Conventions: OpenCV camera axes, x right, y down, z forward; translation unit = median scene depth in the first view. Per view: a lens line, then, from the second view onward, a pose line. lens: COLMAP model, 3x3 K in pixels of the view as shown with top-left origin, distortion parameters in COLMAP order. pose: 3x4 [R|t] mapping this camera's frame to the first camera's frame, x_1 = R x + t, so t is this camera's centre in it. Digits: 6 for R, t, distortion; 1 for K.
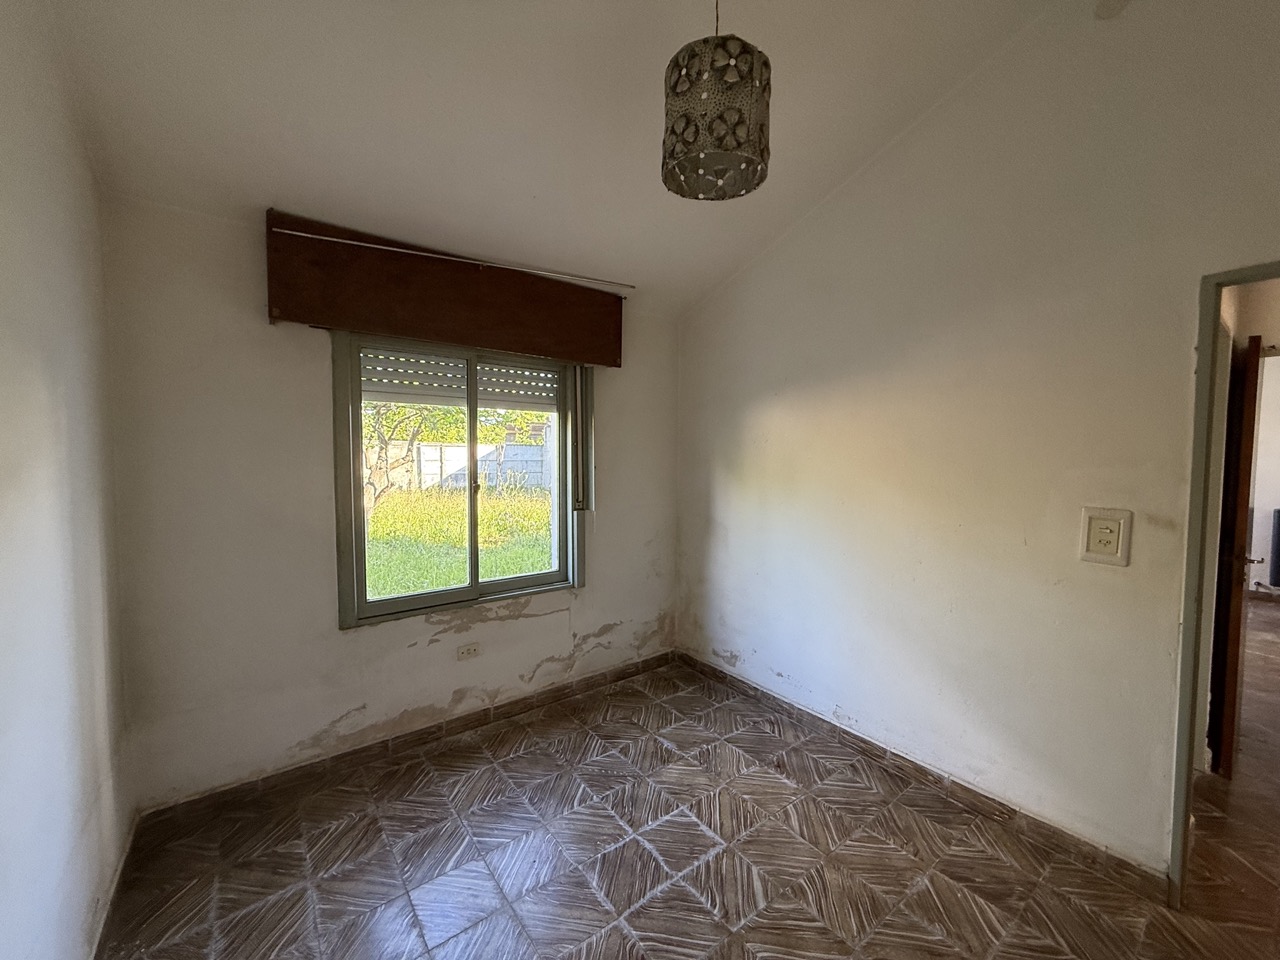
lens RADIAL K [[508.9, 0, 636.4], [0, 508.9, 479.3], [0, 0, 1]] dist [-0.000078, 0.000356]
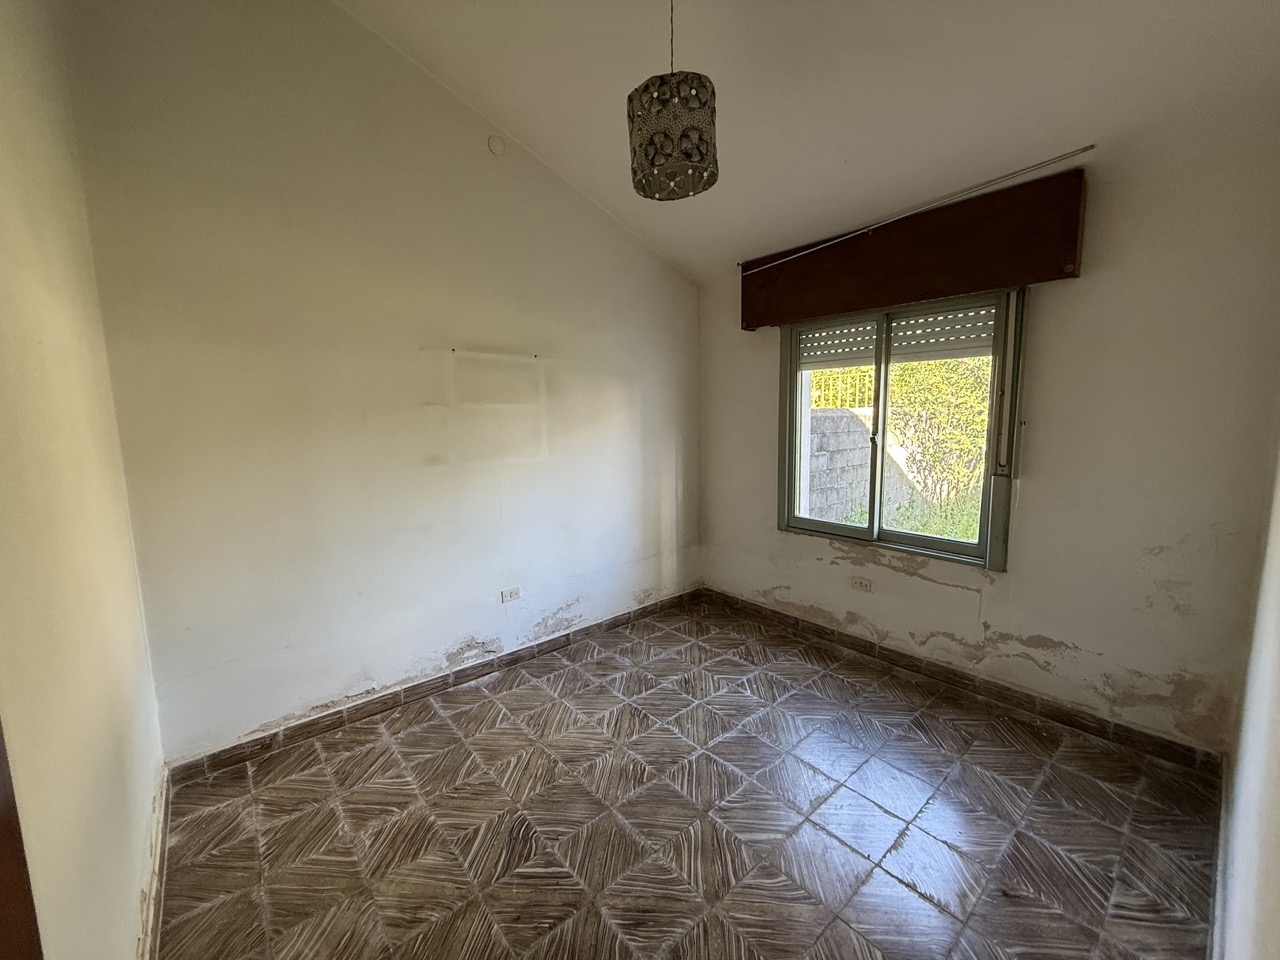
lens RADIAL K [[508.9, 0, 644.5], [0, 508.9, 480.6], [0, 0, 1]] dist [-0.000078, 0.000356]
pose [[0.059398, 0.122965, -0.990632, 0.776878], [-0.035497, 0.992017, 0.121009, -0.011307], [0.997603, 0.027976, 0.063289, 0.465357]]
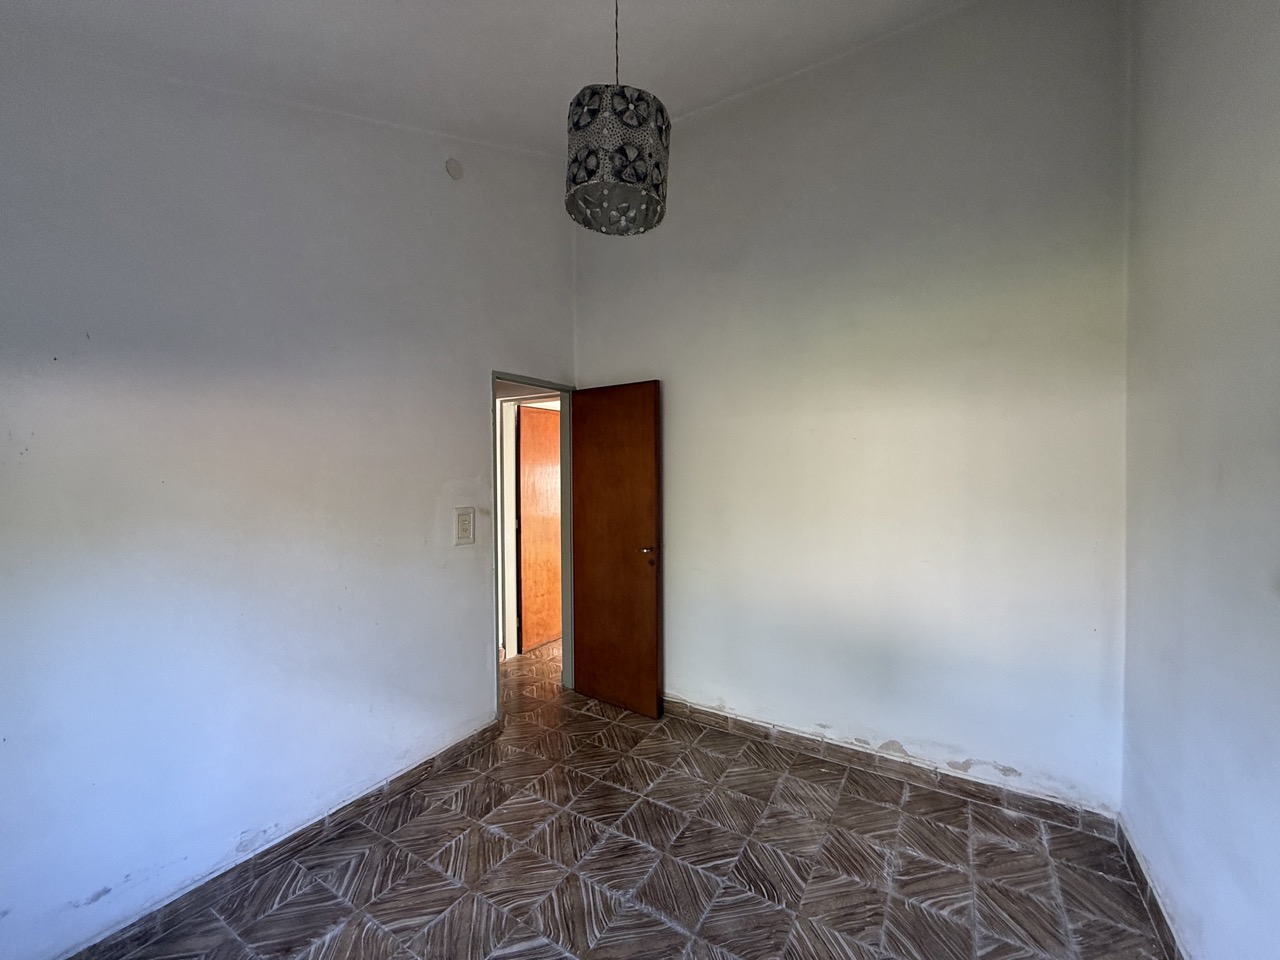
lens RADIAL K [[508.9, 0, 641.7], [0, 508.9, 479.0], [0, 0, 1]] dist [-0.000078, 0.000356]
pose [[-0.356711, -0.021938, 0.933957, -0.458616], [0.051498, 0.997742, 0.043105, -0.044700], [-0.932794, 0.063473, -0.354776, 0.726135]]
